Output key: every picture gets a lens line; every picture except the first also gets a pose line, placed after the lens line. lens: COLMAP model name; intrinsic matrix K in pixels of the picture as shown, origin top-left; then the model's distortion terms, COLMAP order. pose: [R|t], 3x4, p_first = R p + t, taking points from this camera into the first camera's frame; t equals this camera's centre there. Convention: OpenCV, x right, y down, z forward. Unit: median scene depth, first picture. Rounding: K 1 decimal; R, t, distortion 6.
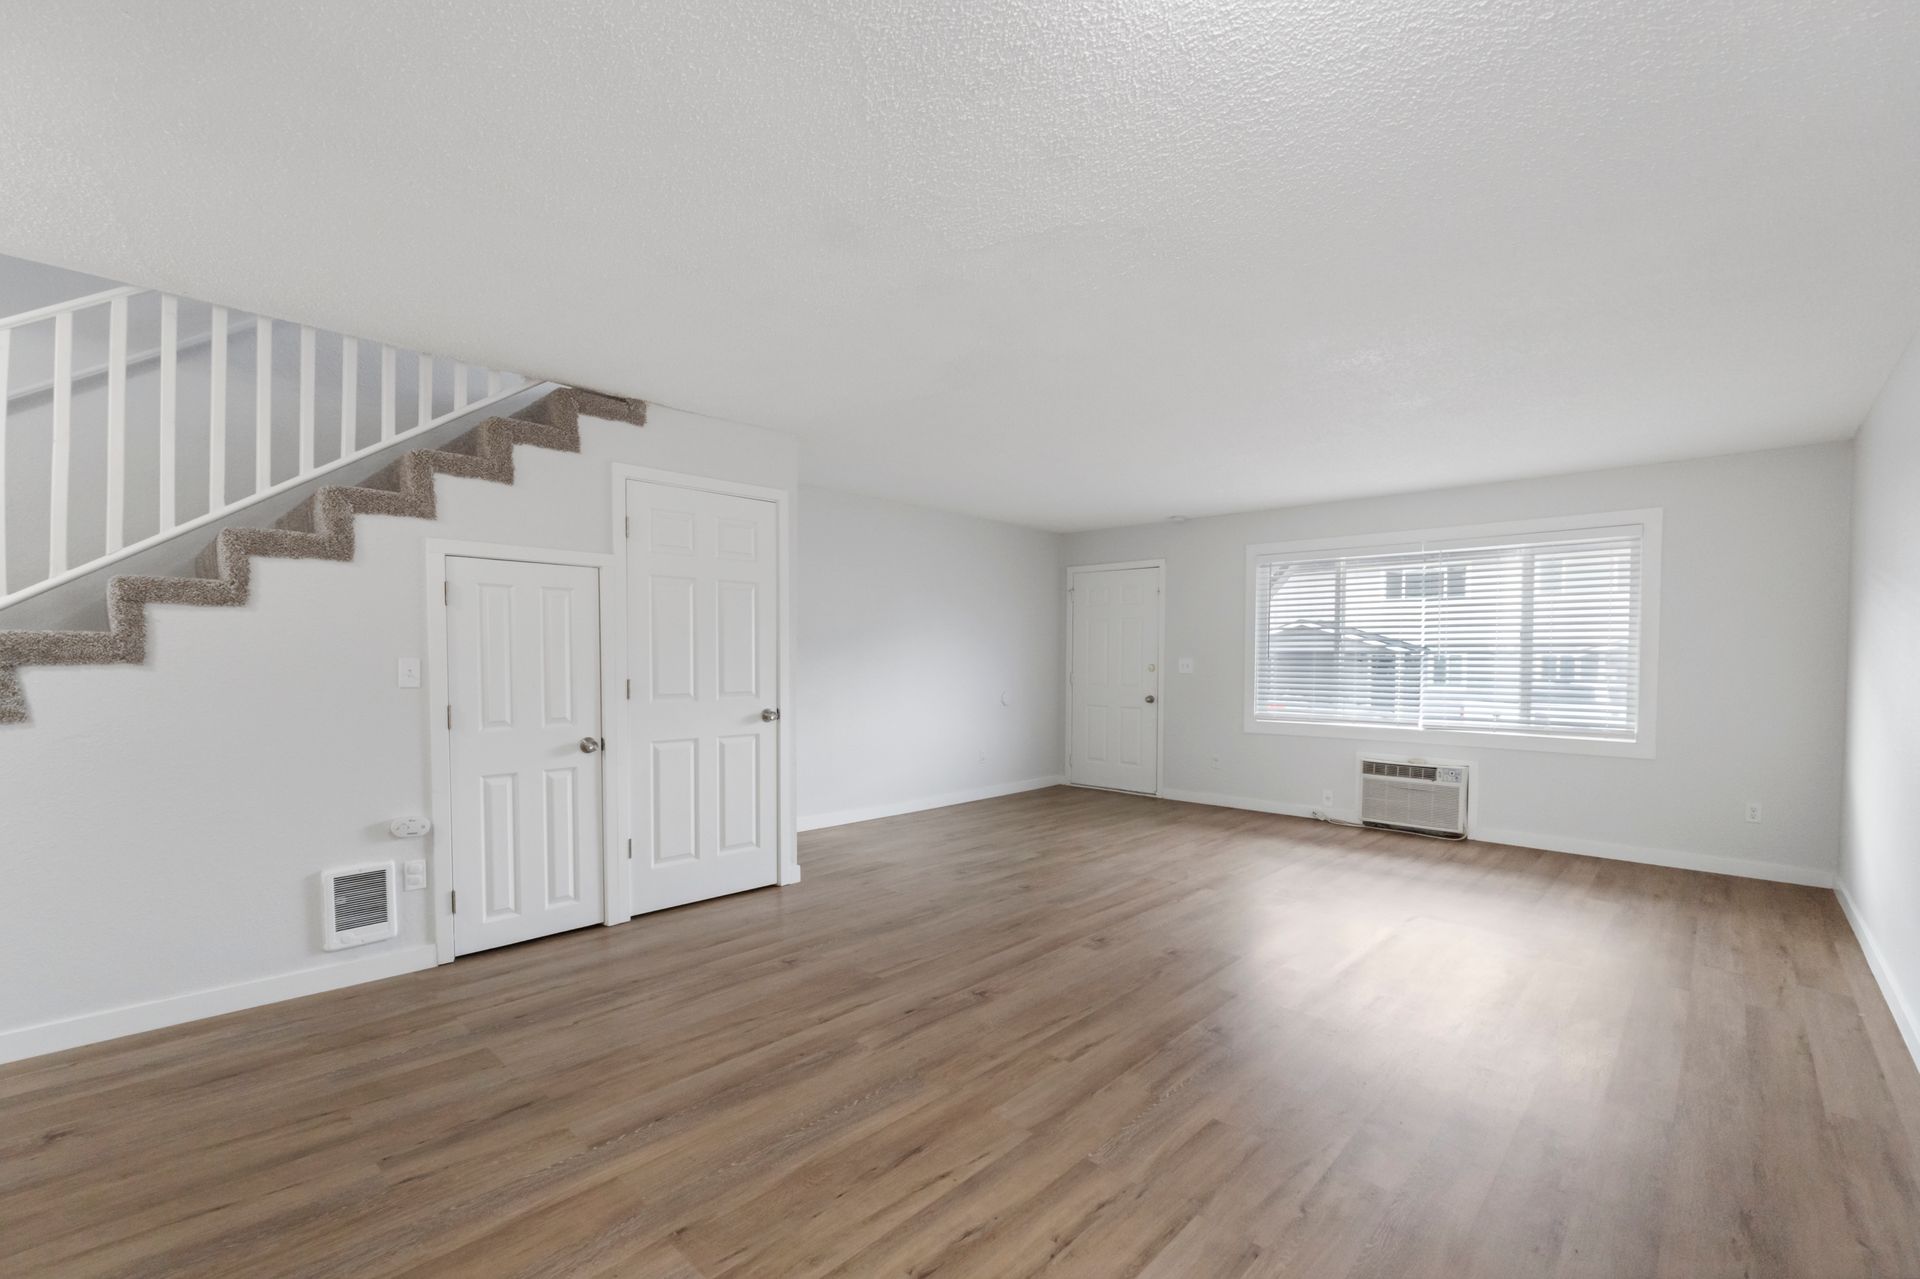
lens RADIAL K [[815.9, 0, 961.0], [0, 815.9, 681.8], [0, 0, 1]] dist [-0.014239, -0.000258]
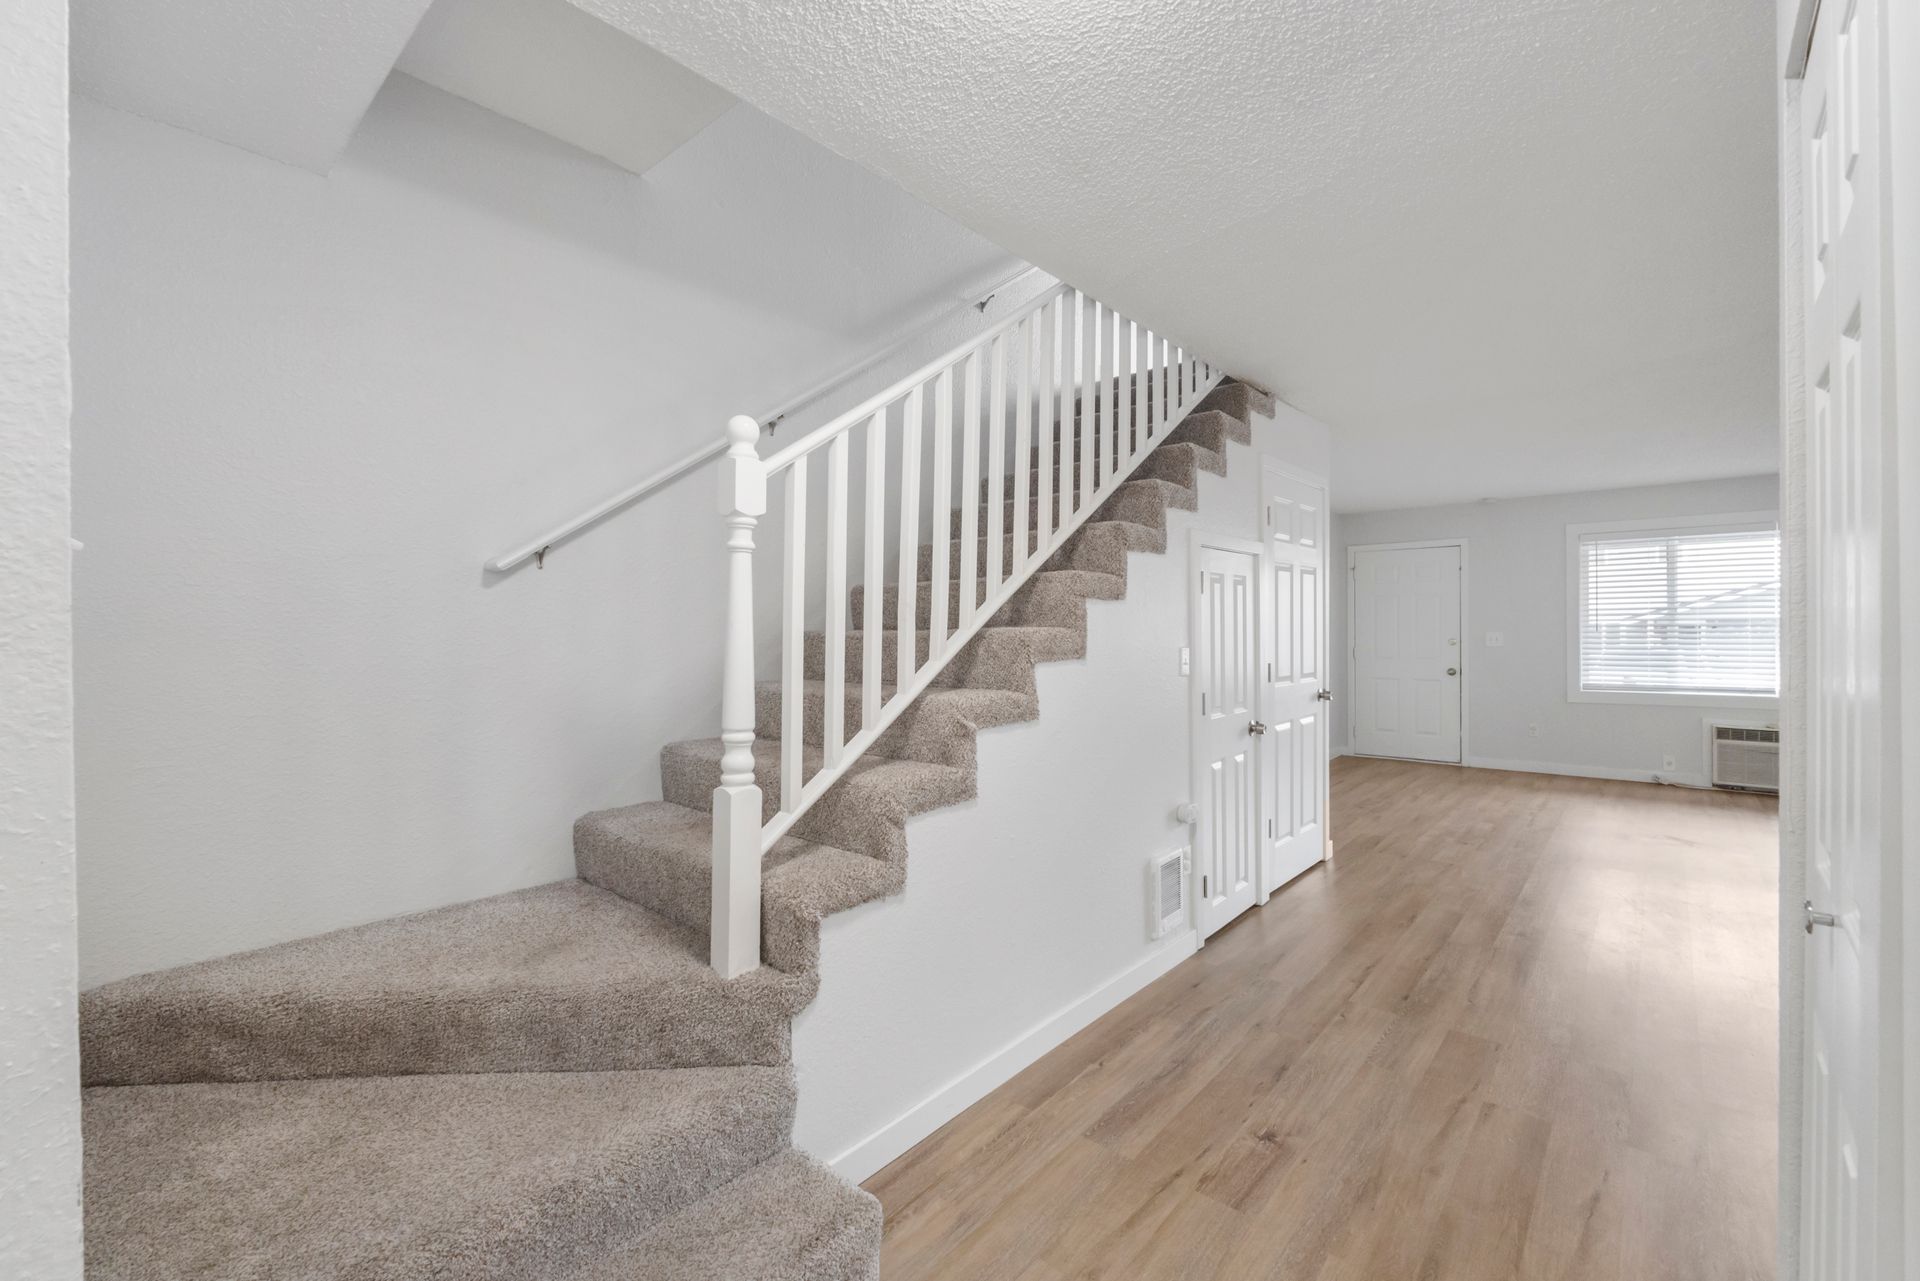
lens RADIAL K [[798.8, 0, 970.3], [0, 798.8, 625.0], [0, 0, 1]] dist [-0.012444, -0.000003]
pose [[0.999272, -0.013769, 0.035573, -0.742549], [0.015022, 0.999268, -0.035189, -0.021002], [-0.035062, 0.035698, 0.998747, -0.002402]]
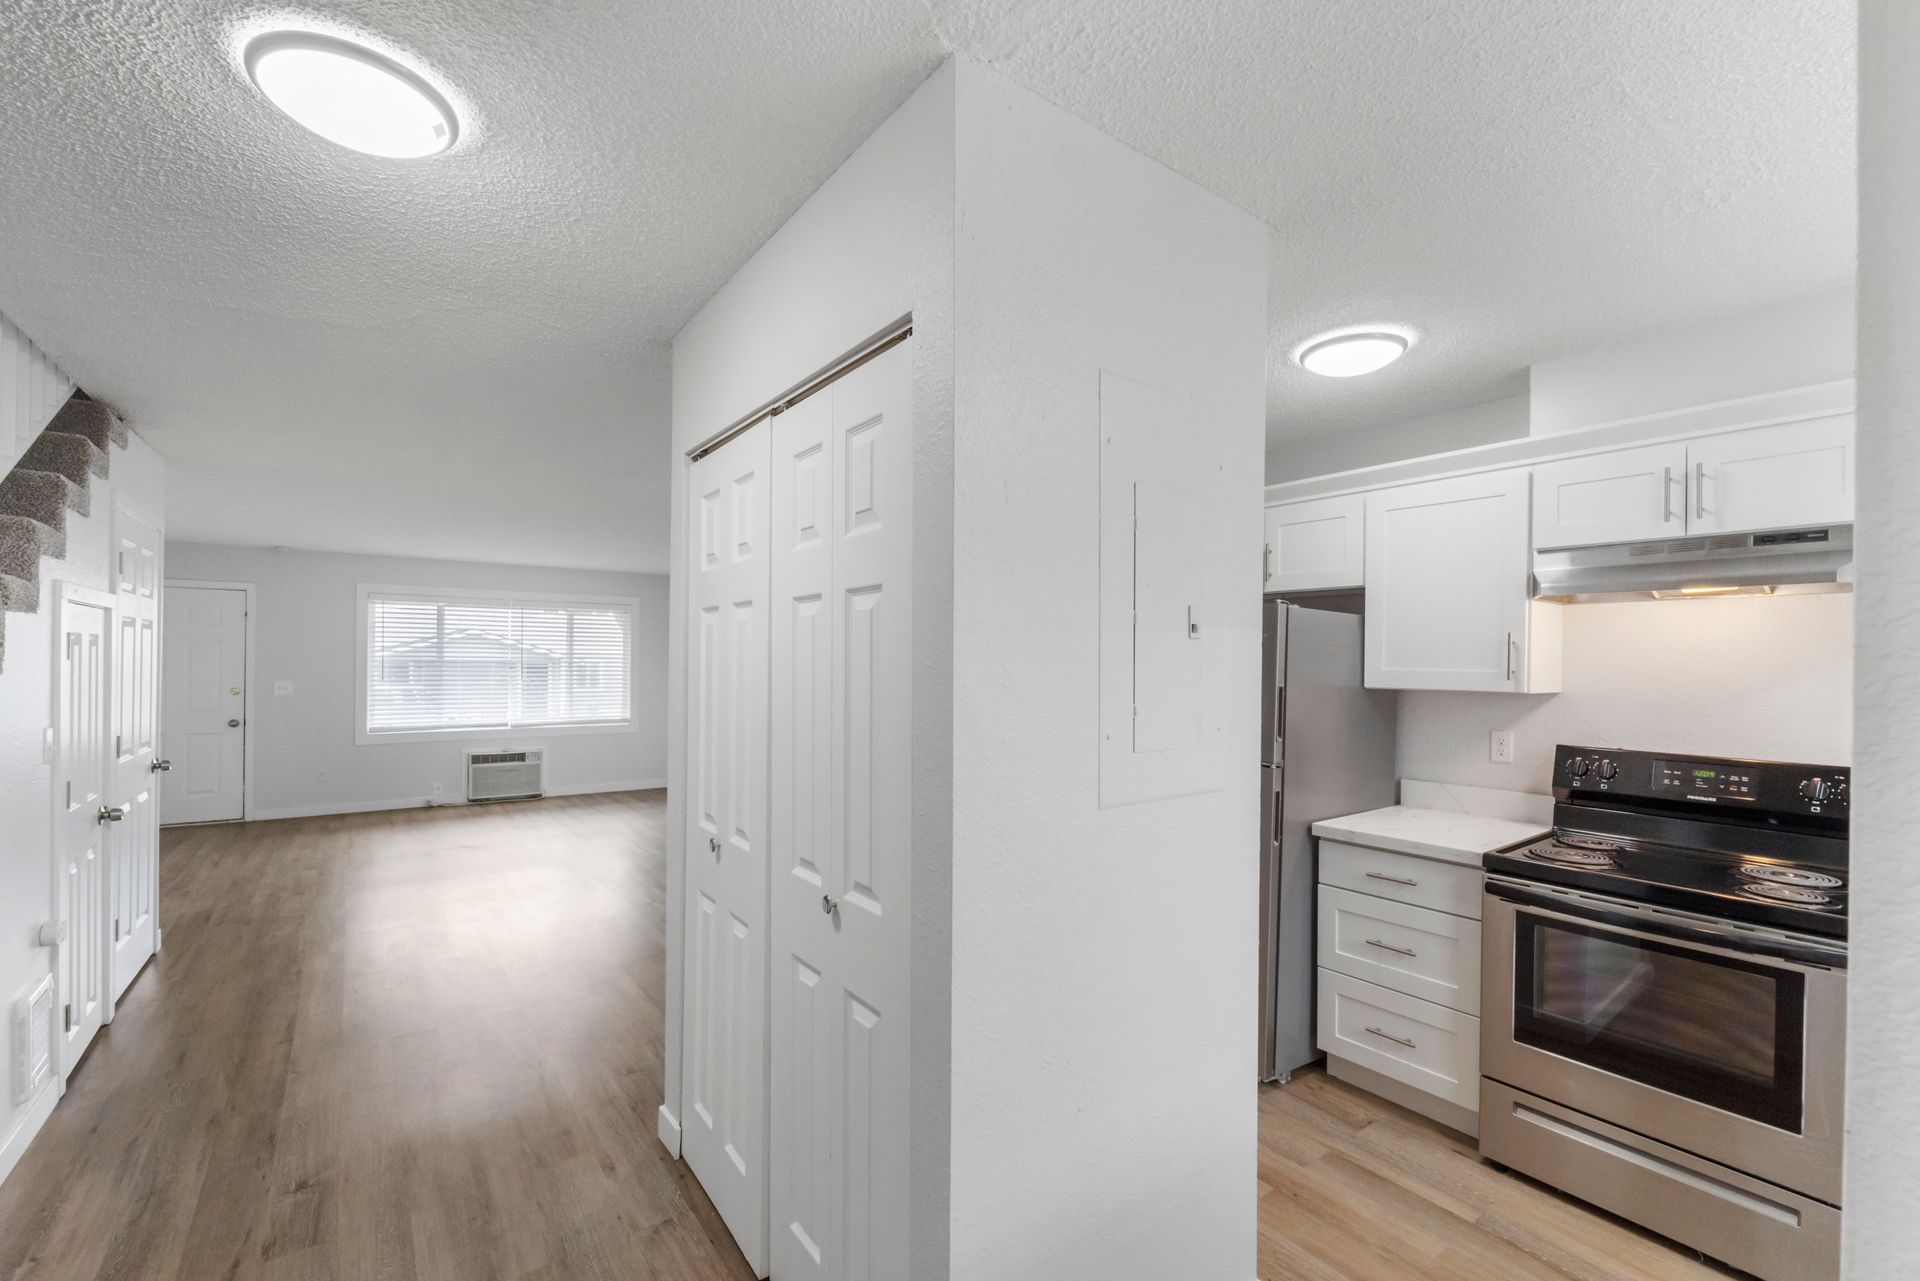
lens RADIAL K [[809.4, 0, 927.9], [0, 809.4, 671.0], [0, 0, 1]] dist [-0.001569, -0.000058]
pose [[0.198145, -0.013686, 0.980077, -0.982286], [0.021329, 0.999726, 0.009648, -0.058511], [-0.979941, 0.018992, 0.198383, -0.030271]]
